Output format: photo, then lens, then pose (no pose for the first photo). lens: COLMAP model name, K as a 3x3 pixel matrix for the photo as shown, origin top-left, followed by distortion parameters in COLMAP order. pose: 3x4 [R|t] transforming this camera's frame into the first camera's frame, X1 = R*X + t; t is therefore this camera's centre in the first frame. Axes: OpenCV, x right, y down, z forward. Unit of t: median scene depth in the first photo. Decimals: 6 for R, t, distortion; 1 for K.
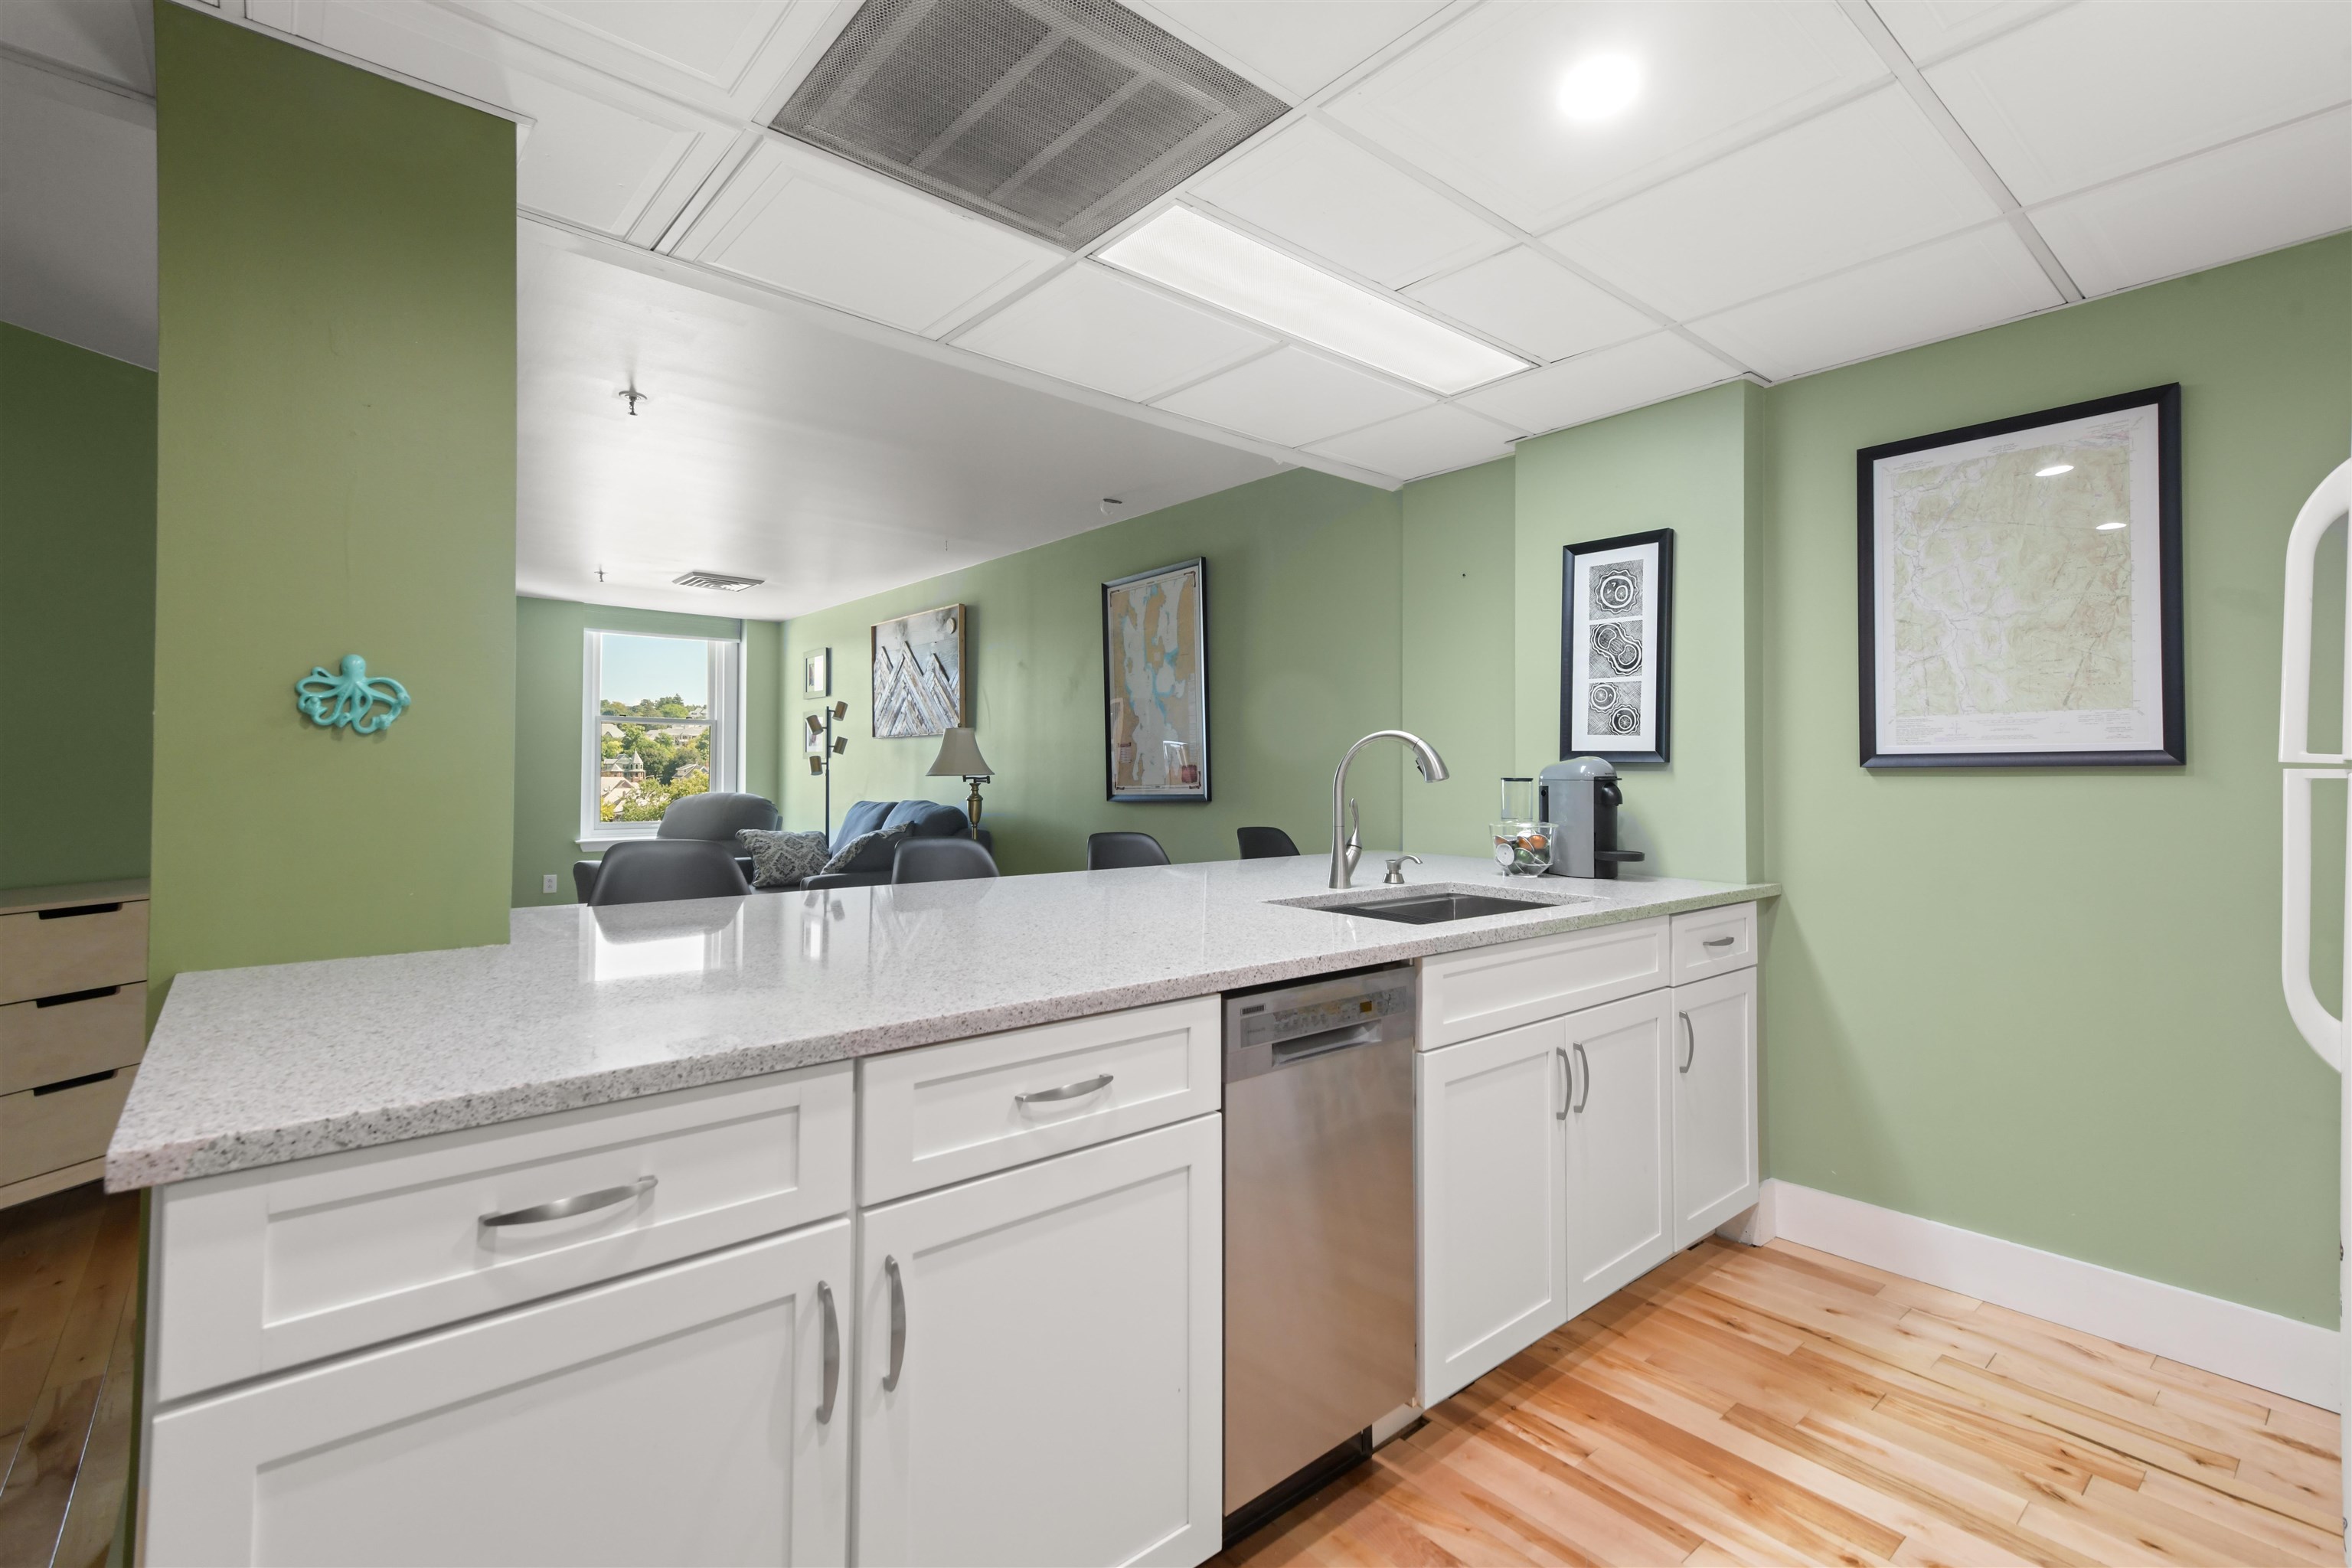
lens RADIAL K [[1061.2, 0, 1184.0], [0, 1061.2, 760.7], [0, 0, 1]] dist [0.016037, -0.011951]
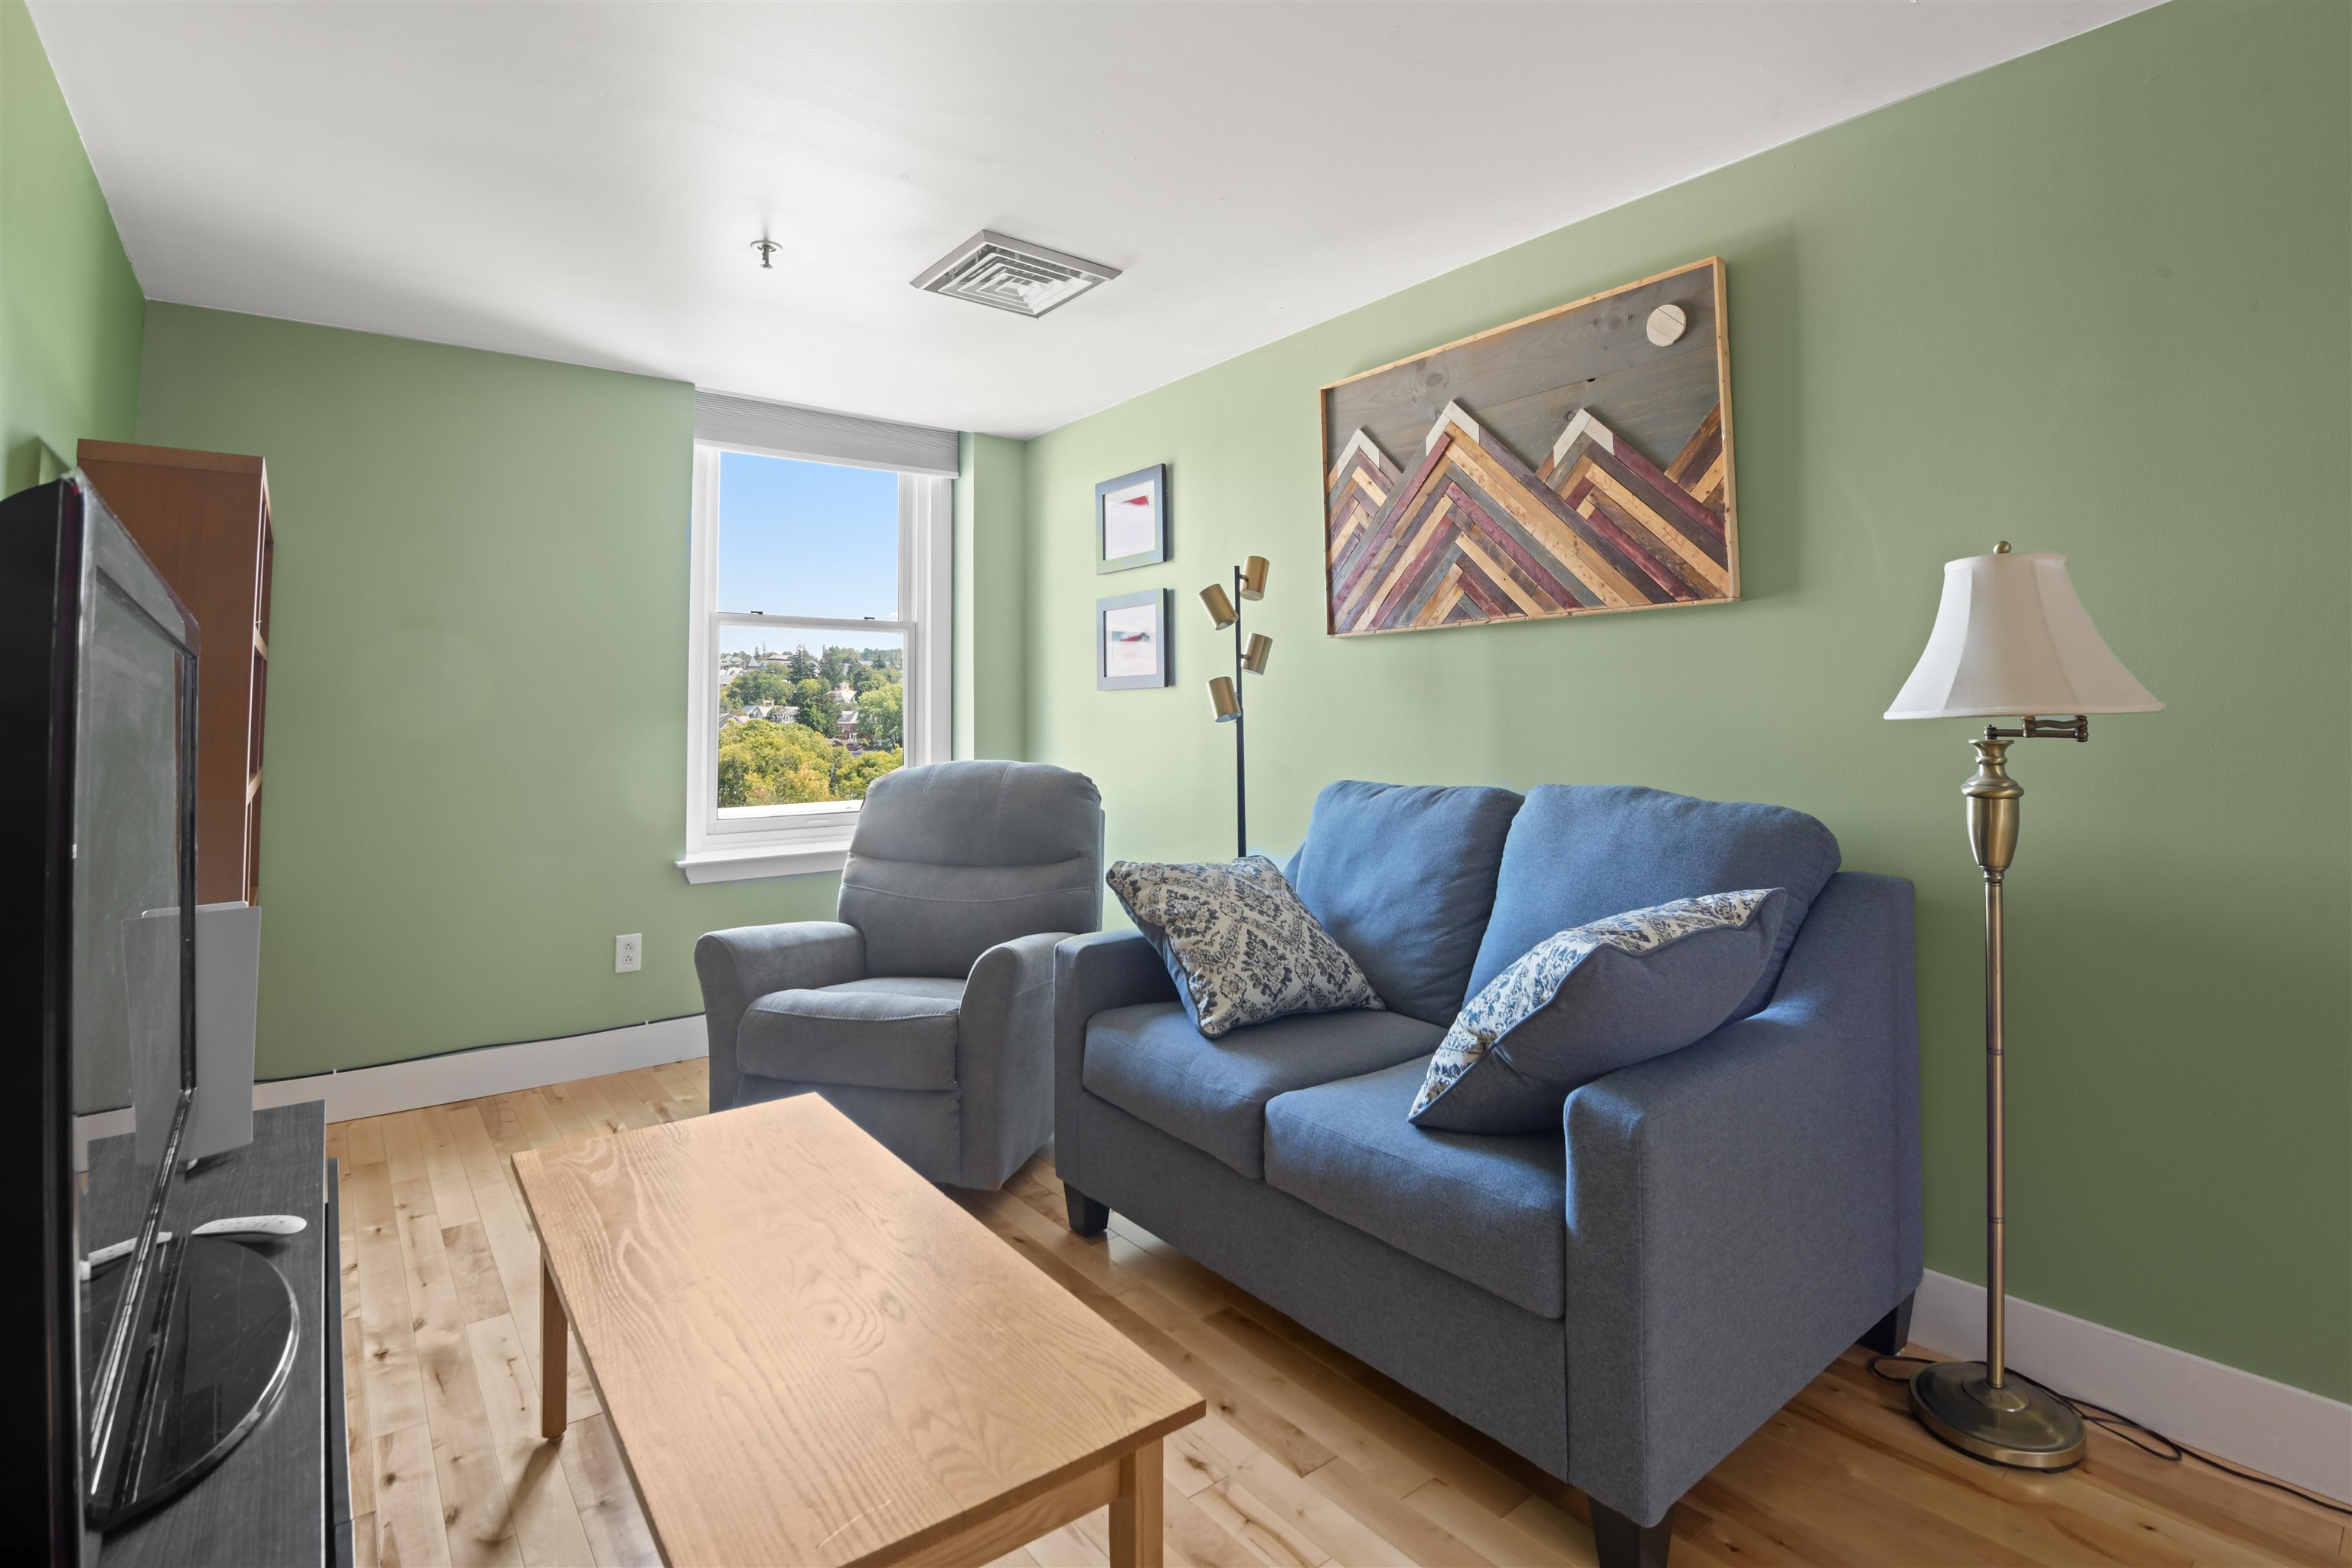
lens RADIAL K [[1061.2, 0, 1133.6], [0, 1061.2, 664.1], [0, 0, 1]] dist [0.016037, -0.011951]
pose [[0.998144, -0.020974, -0.057167, -0.355791], [0.019213, 0.999329, -0.031179, 0.003068], [0.057783, 0.030023, 0.997878, 0.557857]]
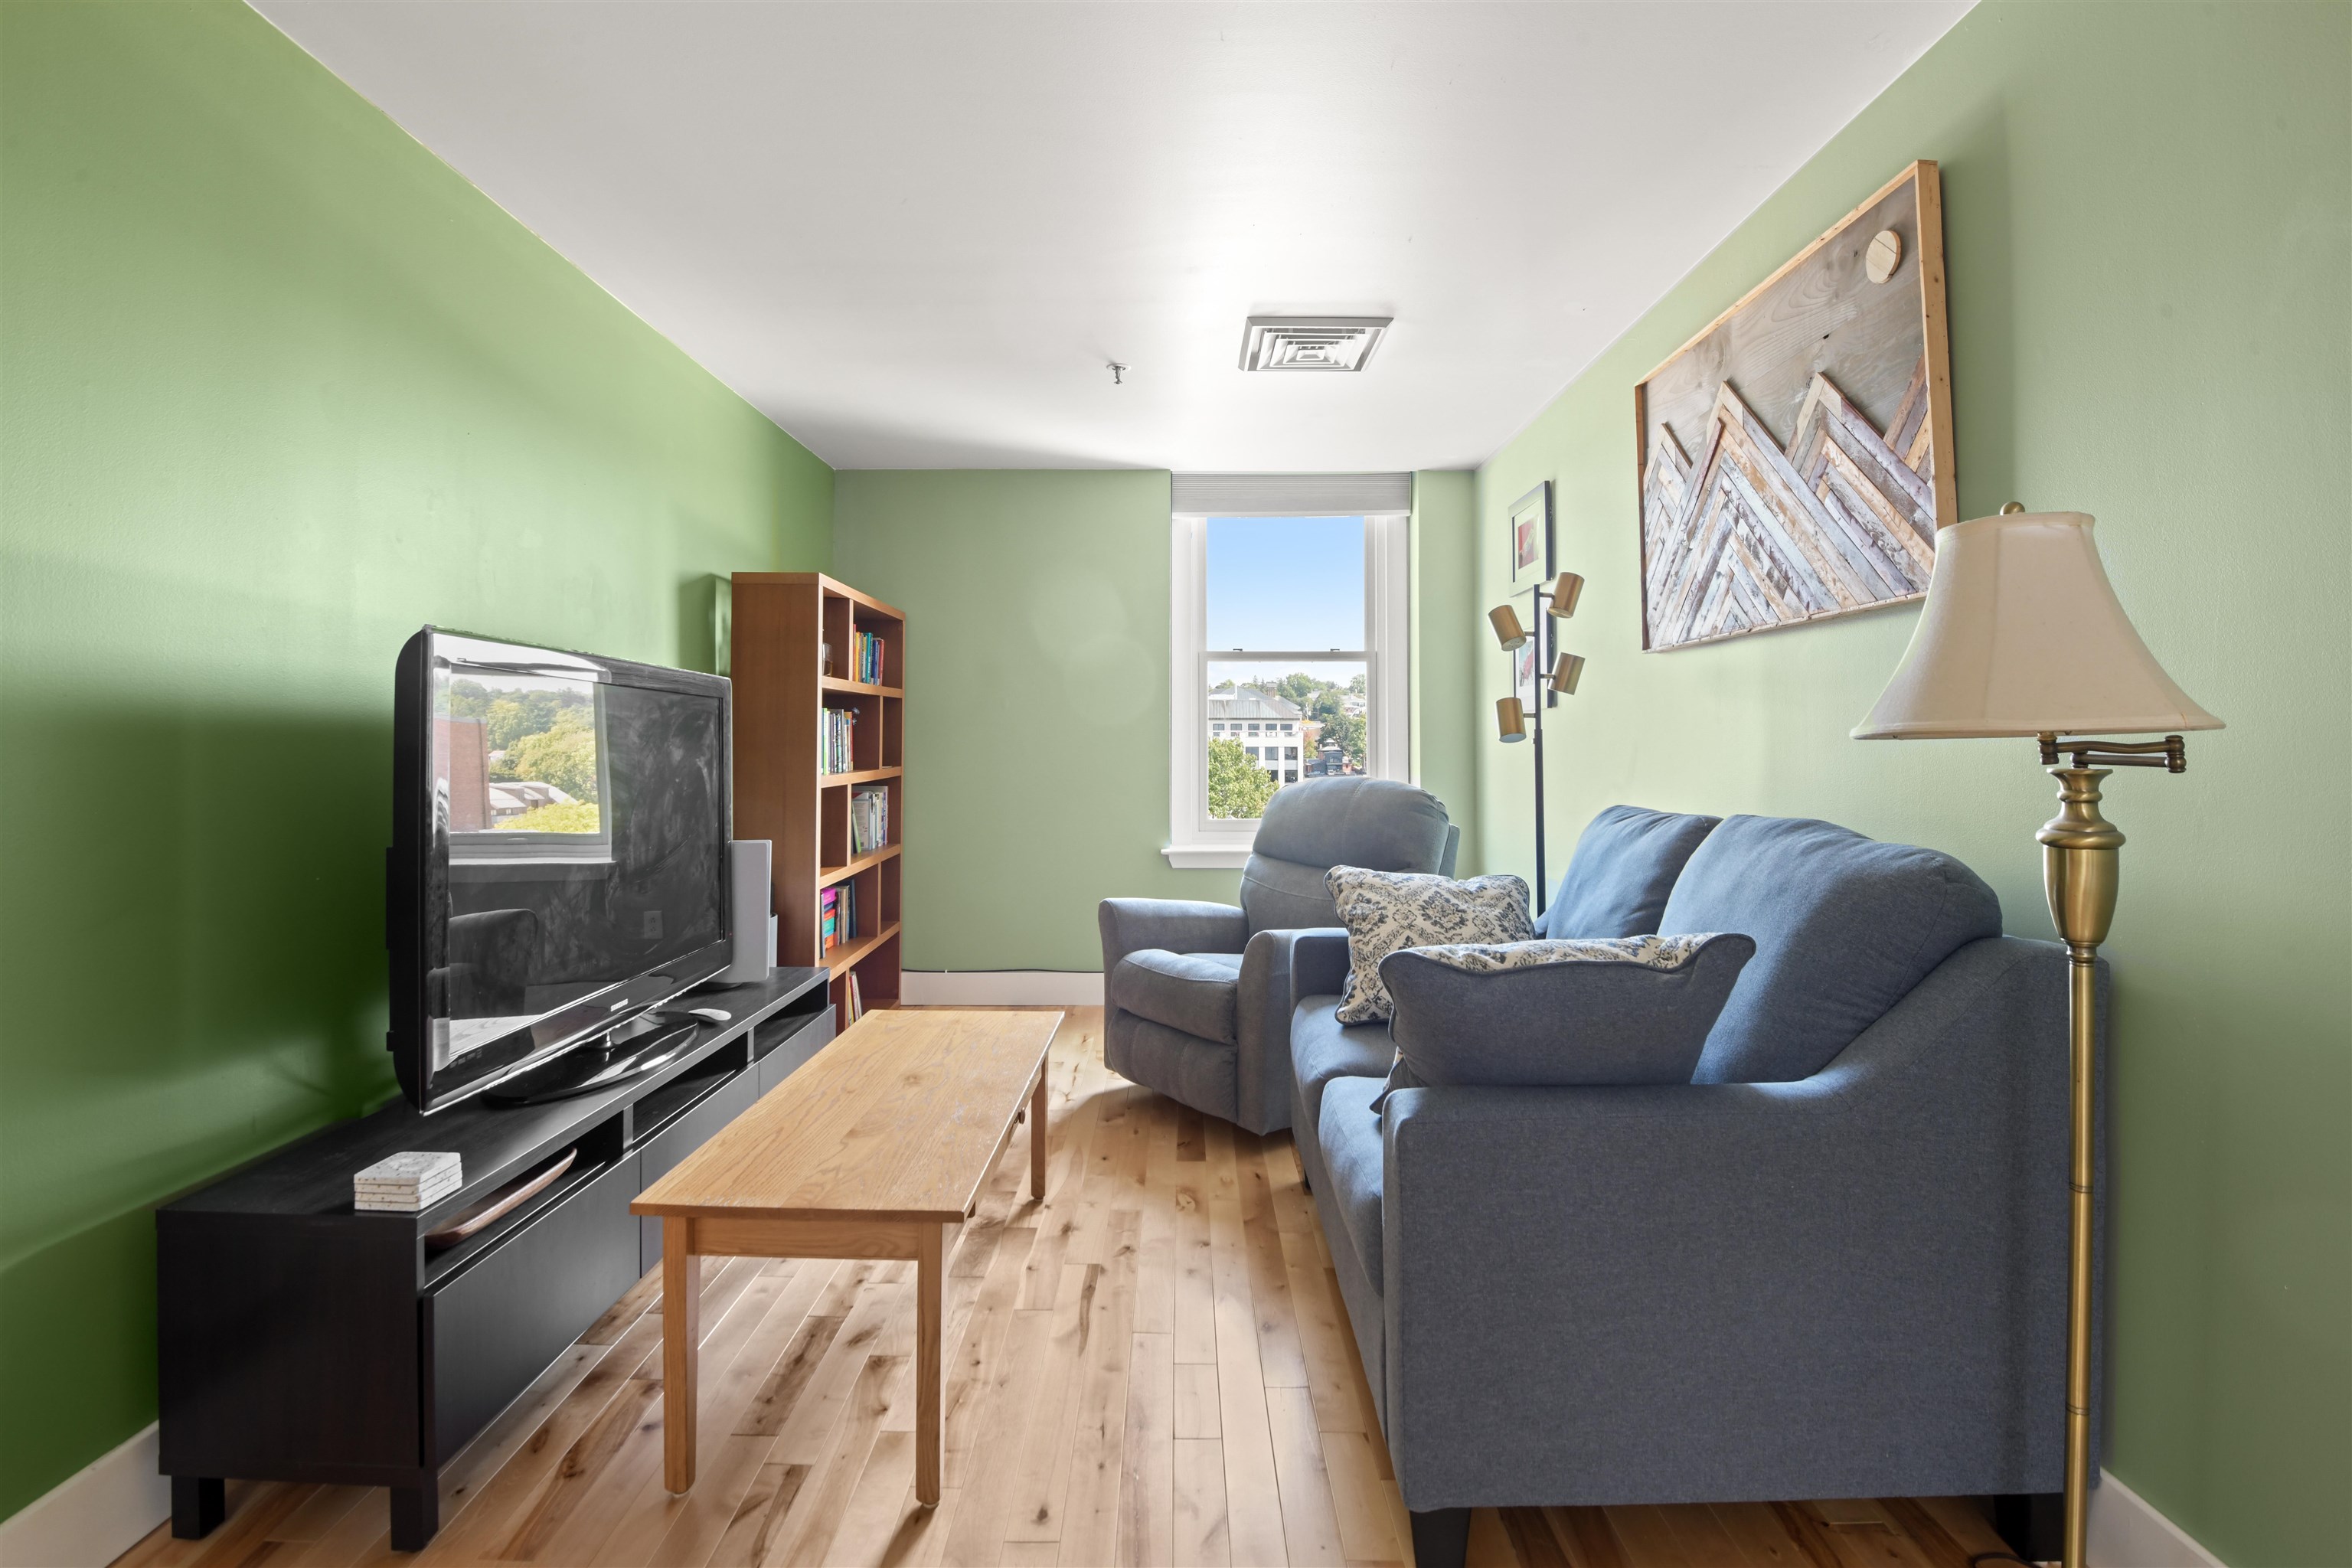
lens RADIAL K [[1061.2, 0, 1206.3], [0, 1061.2, 712.9], [0, 0, 1]] dist [0.016037, -0.011951]
pose [[0.764349, -0.026017, -0.644277, -0.159162], [0.016029, 0.999644, -0.021352, 0.008867], [0.644603, 0.005994, 0.764494, 0.580757]]
